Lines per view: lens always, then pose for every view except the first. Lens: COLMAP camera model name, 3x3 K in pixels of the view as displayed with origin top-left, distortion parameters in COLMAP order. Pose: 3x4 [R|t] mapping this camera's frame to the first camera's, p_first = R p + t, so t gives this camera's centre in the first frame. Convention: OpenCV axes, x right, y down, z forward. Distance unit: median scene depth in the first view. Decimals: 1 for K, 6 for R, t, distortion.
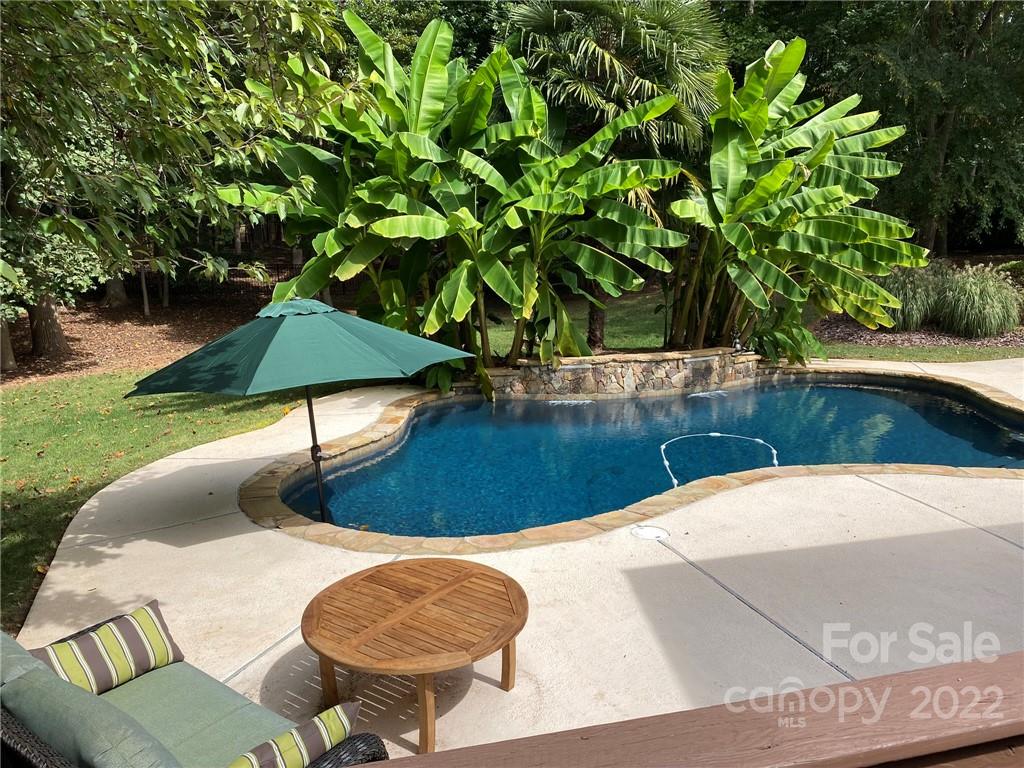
lens RADIAL K [[778.8, 0, 512.0], [0, 778.8, 384.0], [0, 0, 1]] dist [-0.001447, 0.001068]
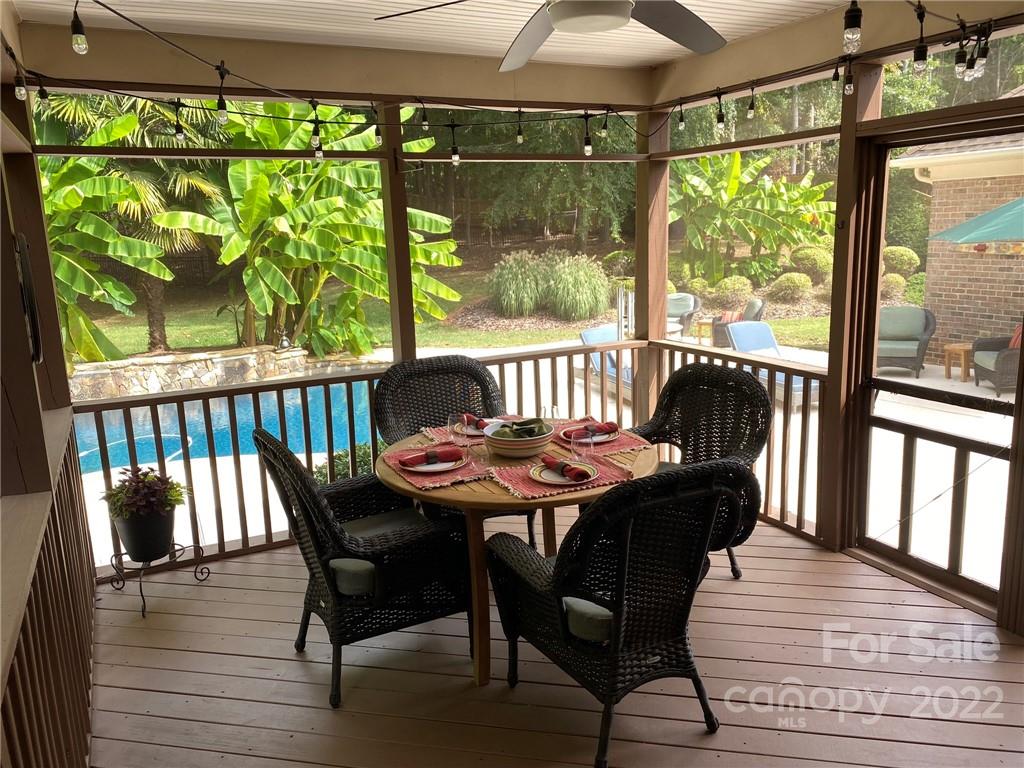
lens RADIAL K [[778.8, 0, 512.0], [0, 778.8, 384.0], [0, 0, 1]] dist [-0.001447, 0.001068]
pose [[0.969580, -0.054807, 0.238560, 0.362168], [0.048918, 0.998336, 0.030543, -0.010591], [-0.239837, -0.017944, 0.970647, -0.133574]]
